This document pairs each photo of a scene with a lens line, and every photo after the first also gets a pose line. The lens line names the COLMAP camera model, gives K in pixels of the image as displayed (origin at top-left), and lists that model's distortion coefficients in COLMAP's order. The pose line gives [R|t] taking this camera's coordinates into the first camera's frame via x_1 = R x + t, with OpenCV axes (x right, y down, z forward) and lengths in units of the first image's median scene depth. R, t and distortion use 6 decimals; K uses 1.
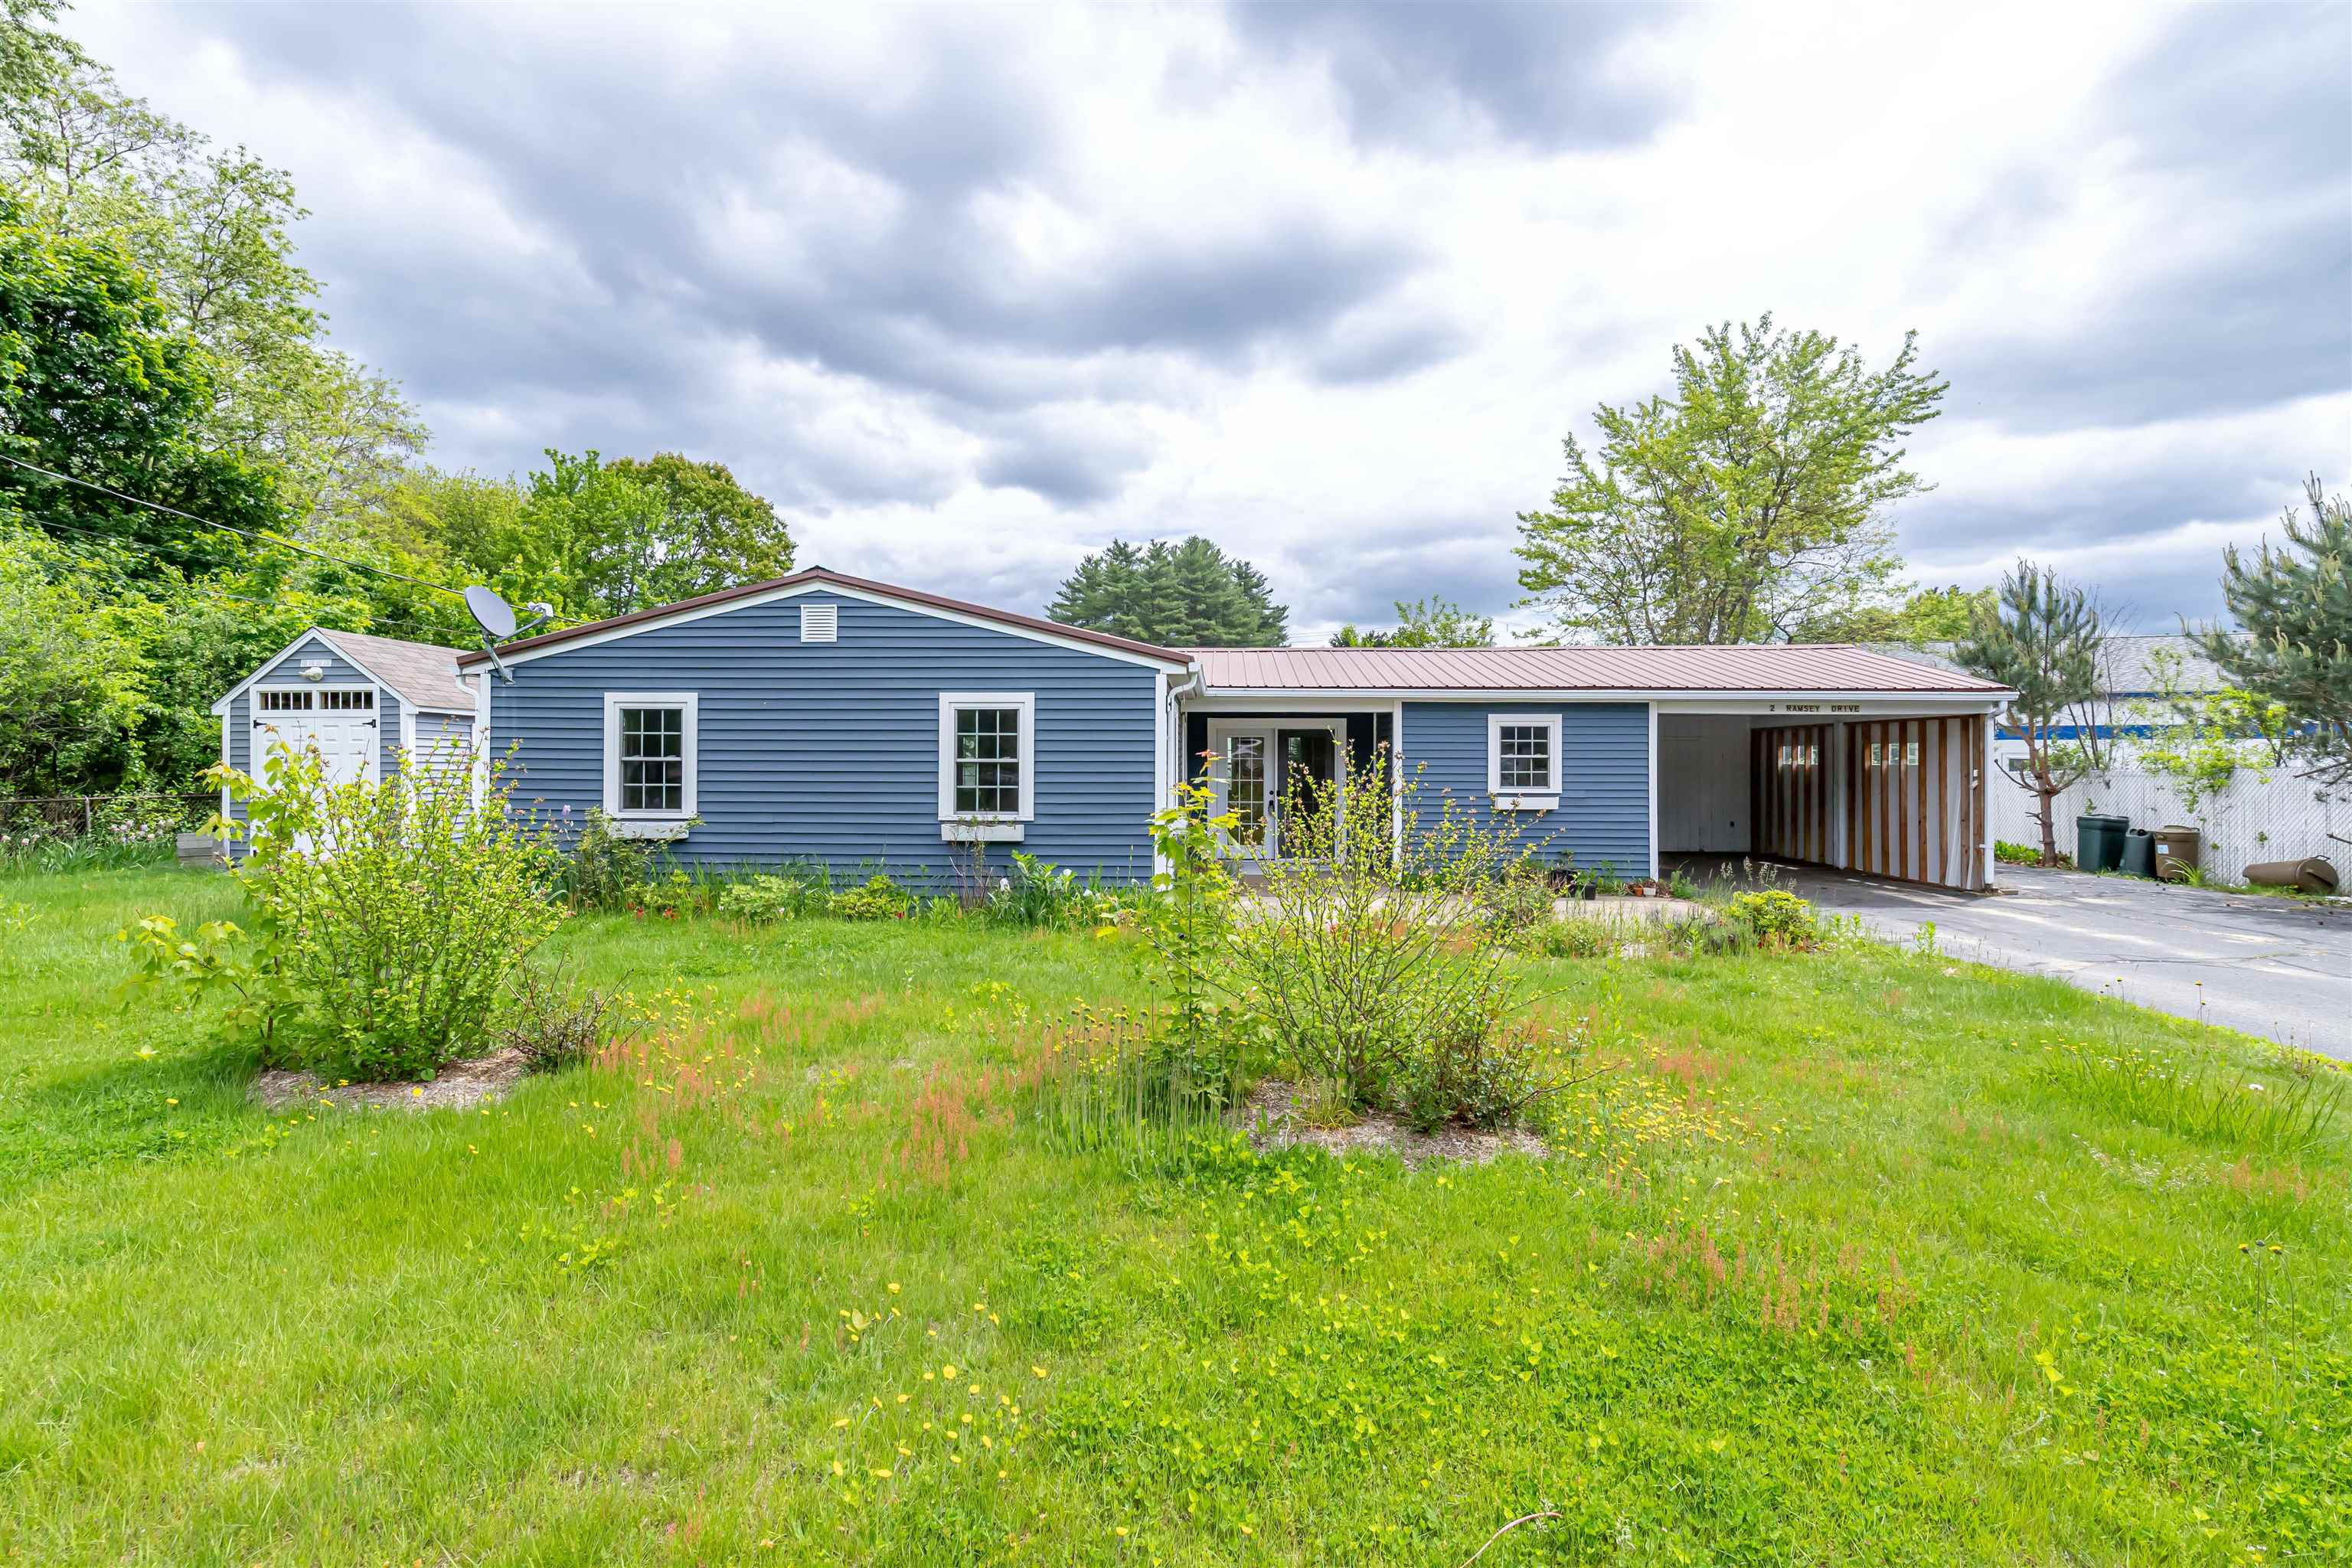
lens RADIAL K [[1043.3, 0, 1179.7], [0, 1043.3, 777.3], [0, 0, 1]] dist [0.001871, 0.000548]
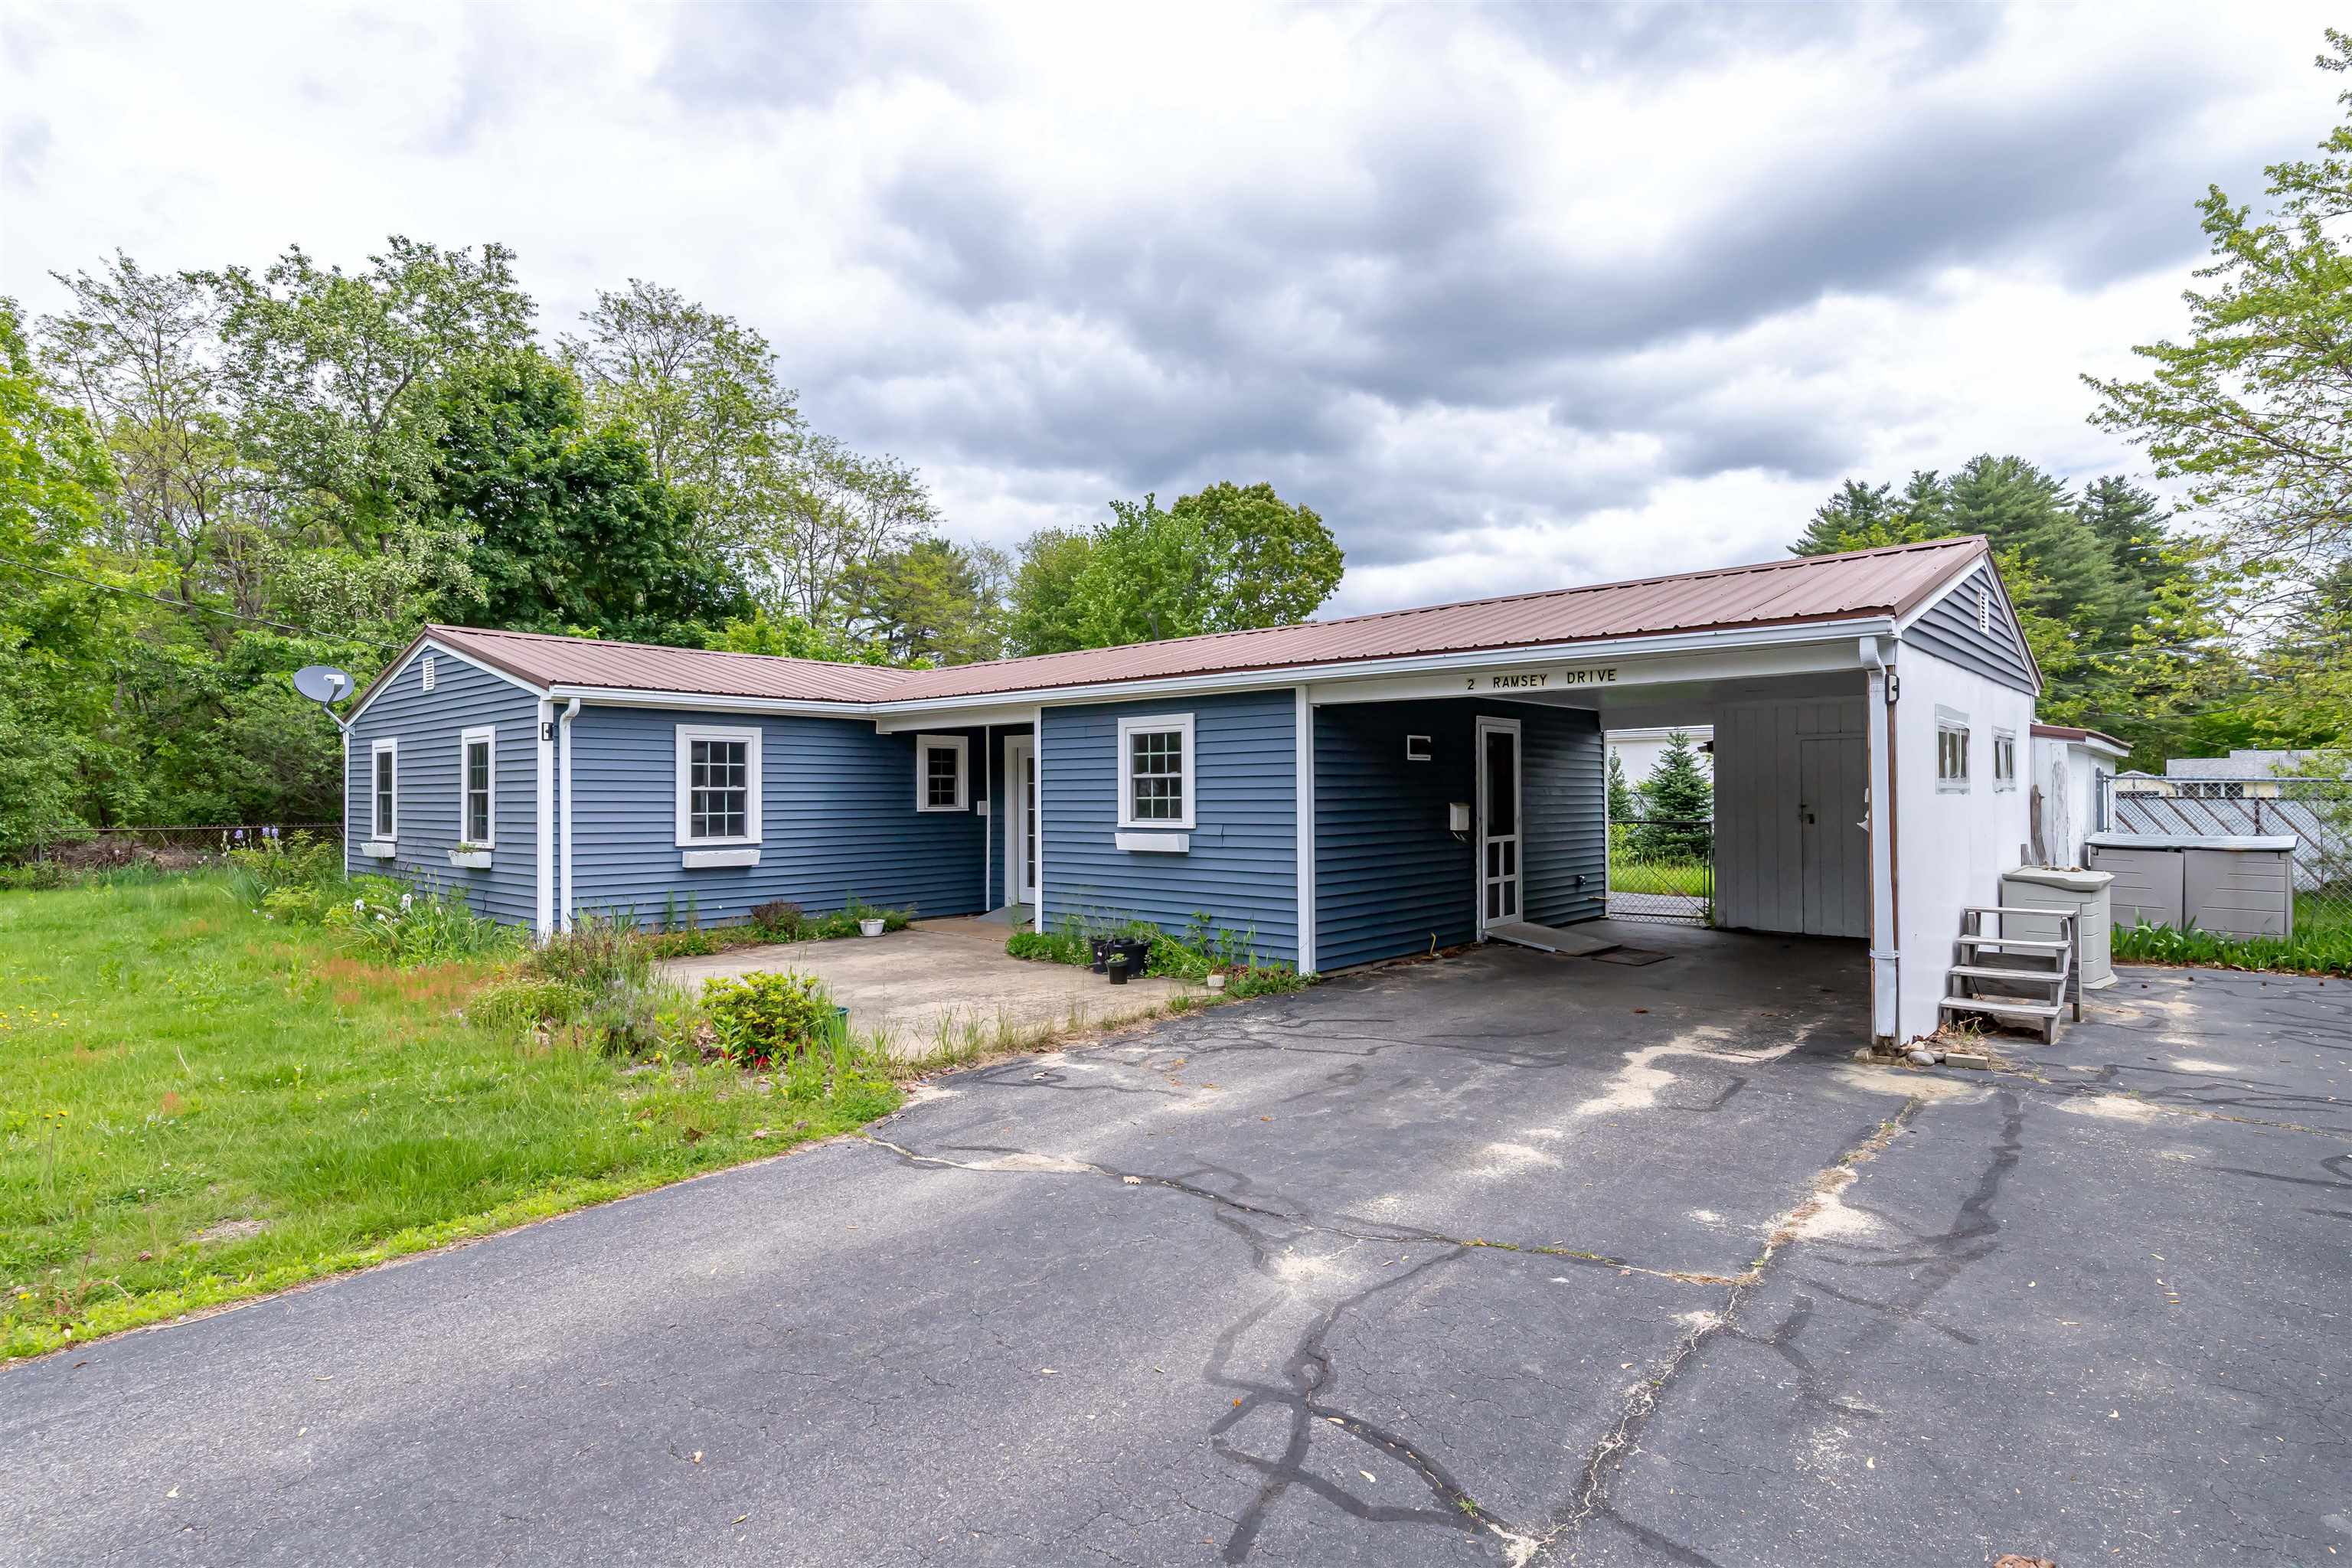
lens RADIAL K [[1169.1, 0, 1178.3], [0, 1169.1, 788.3], [0, 0, 1]] dist [0.004789, -0.000115]
pose [[0.778189, -0.008158, -0.627977, 0.830487], [0.002786, 0.999951, -0.009539, -0.003787], [0.628024, 0.005674, 0.778173, 0.395822]]
